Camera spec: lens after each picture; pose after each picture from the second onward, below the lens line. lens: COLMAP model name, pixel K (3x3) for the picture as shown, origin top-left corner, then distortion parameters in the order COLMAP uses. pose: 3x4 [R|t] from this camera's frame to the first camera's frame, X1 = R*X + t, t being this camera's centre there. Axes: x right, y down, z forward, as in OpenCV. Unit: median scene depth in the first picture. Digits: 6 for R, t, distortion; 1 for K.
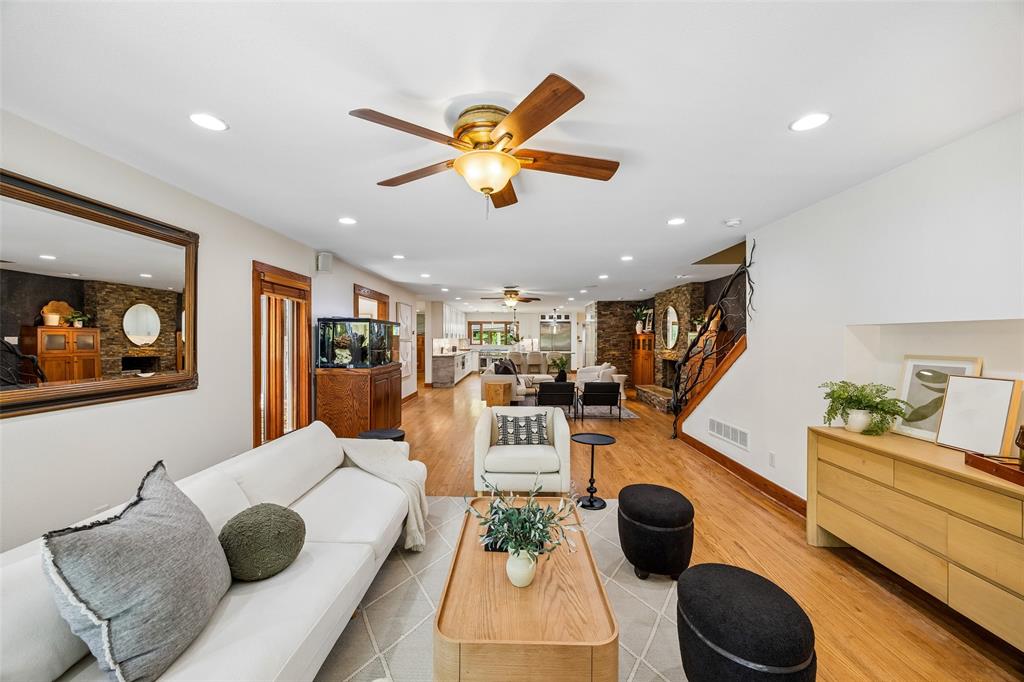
lens RADIAL K [[390.4, 0, 509.2], [0, 390.4, 340.5], [0, 0, 1]] dist [-0.001790, -0.000156]
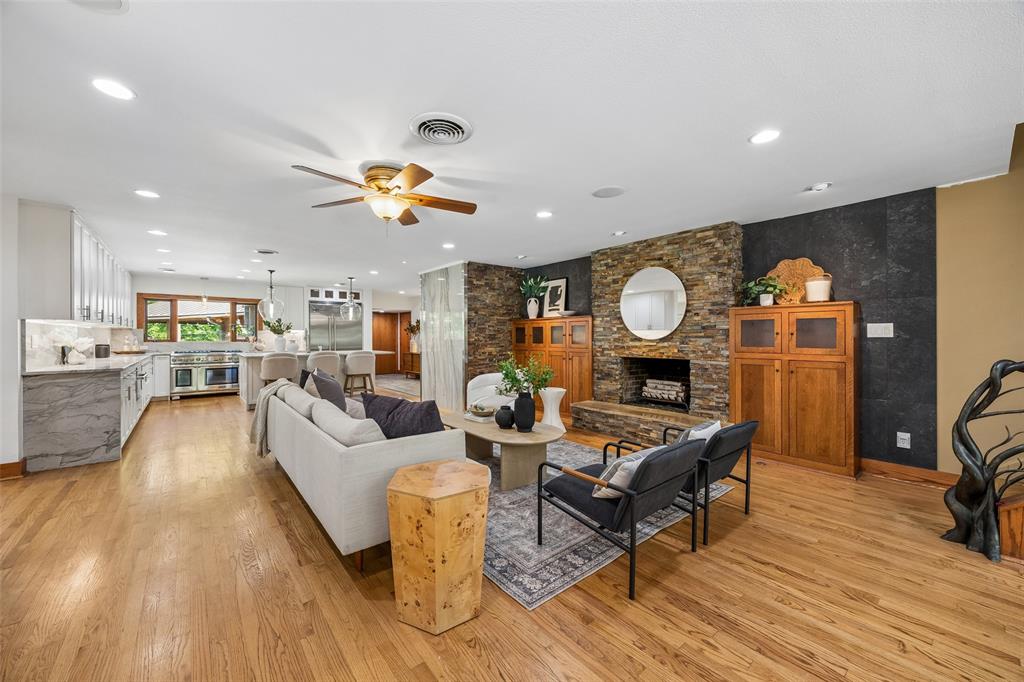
lens RADIAL K [[393.2, 0, 508.8], [0, 393.2, 336.7], [0, 0, 1]] dist [-0.002339, -0.000520]
pose [[0.763420, -0.003352, 0.645894, -0.129925], [0.006191, 0.999979, -0.002128, 0.015697], [-0.645873, 0.005623, 0.763424, 0.643075]]
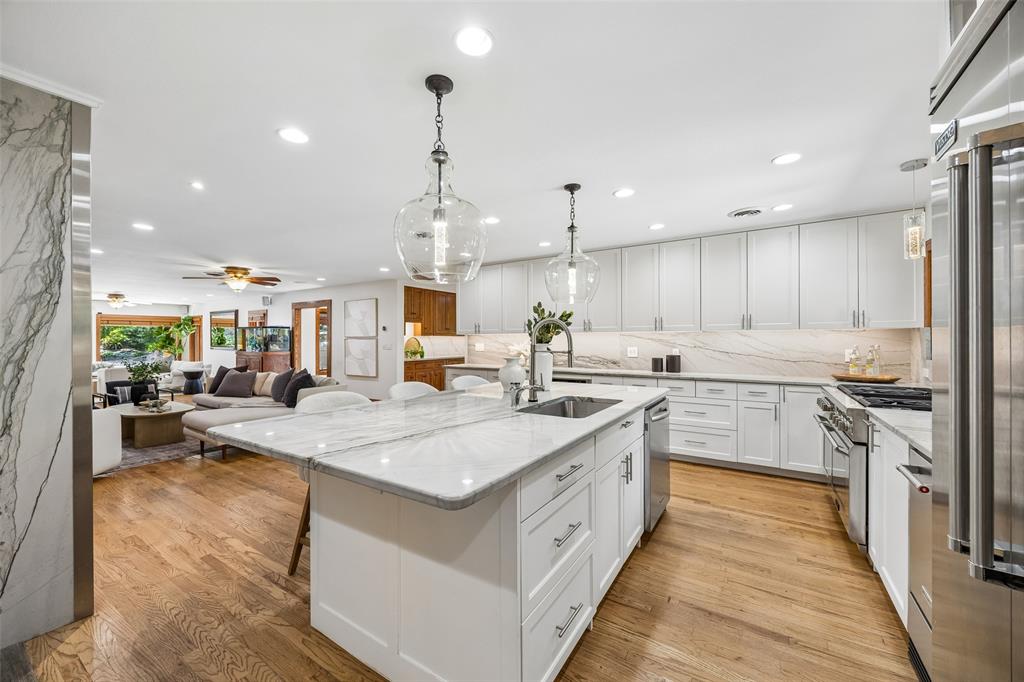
lens RADIAL K [[393.3, 0, 511.4], [0, 393.3, 343.1], [0, 0, 1]] dist [-0.001425, -0.000114]
pose [[-0.529901, 0.003250, -0.848053, 0.338000], [-0.003490, 0.999976, 0.006013, 0.004265], [0.848052, 0.006146, -0.529877, 1.735400]]
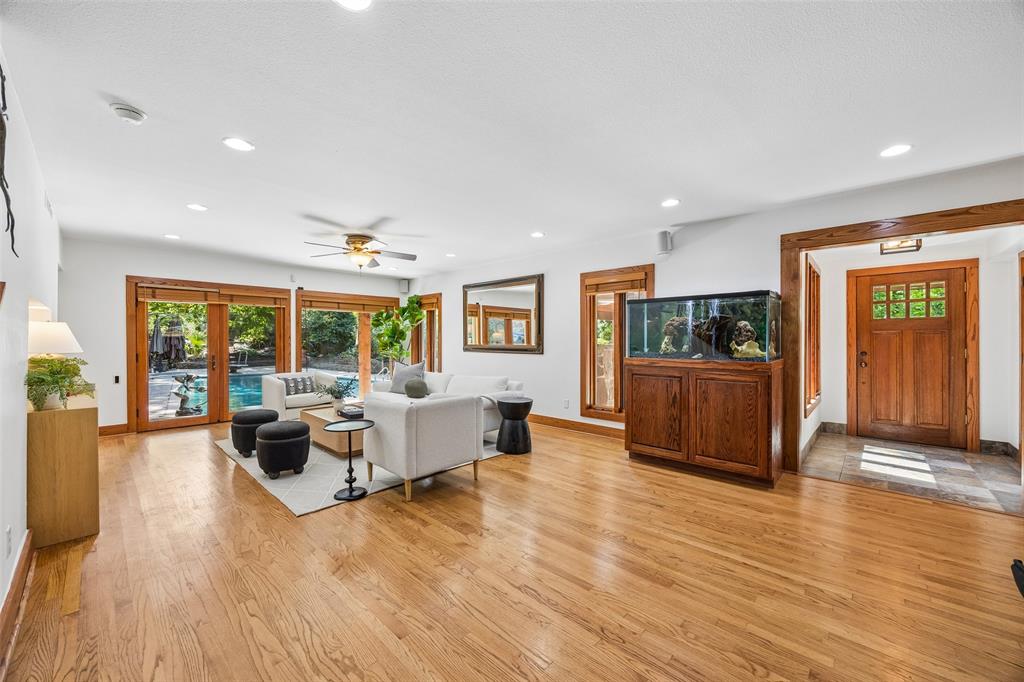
lens RADIAL K [[390.4, 0, 509.2], [0, 390.4, 340.5], [0, 0, 1]] dist [-0.001790, -0.000156]
pose [[-0.670459, 0.002003, -0.741944, 0.246766], [-0.001864, 0.999989, 0.004383, 0.015526], [0.741944, 0.004322, -0.670448, 0.721411]]
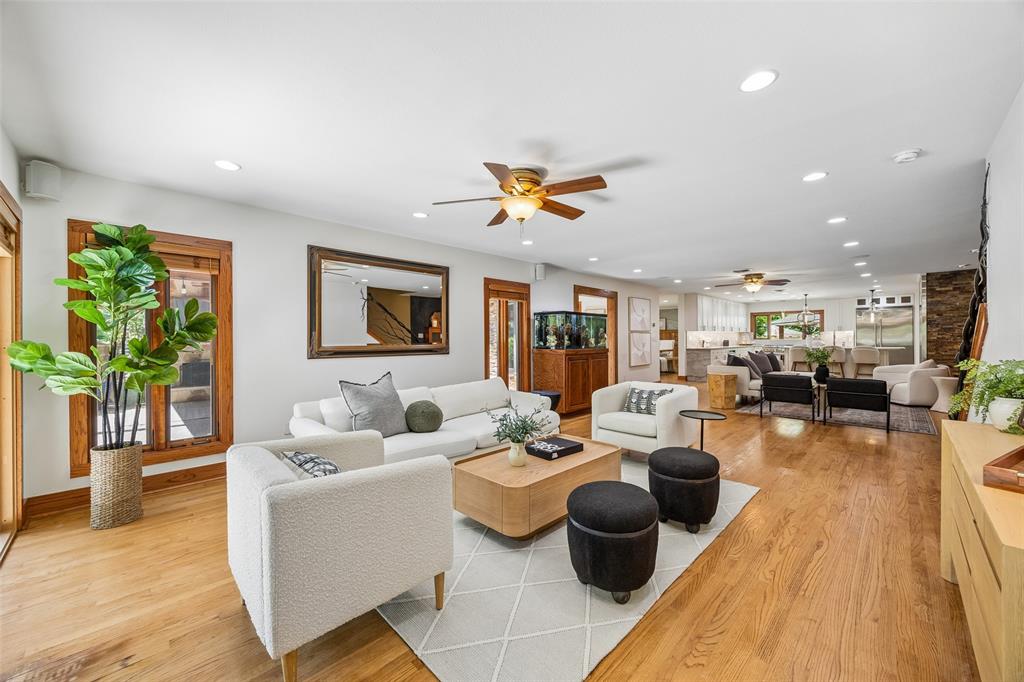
lens RADIAL K [[393.2, 0, 508.8], [0, 393.2, 336.7], [0, 0, 1]] dist [-0.002339, -0.000520]
pose [[0.721791, -0.008946, -0.692054, 0.213582], [0.003677, 0.999952, -0.009092, 0.020886], [0.692102, 0.004018, 0.721789, -0.035242]]
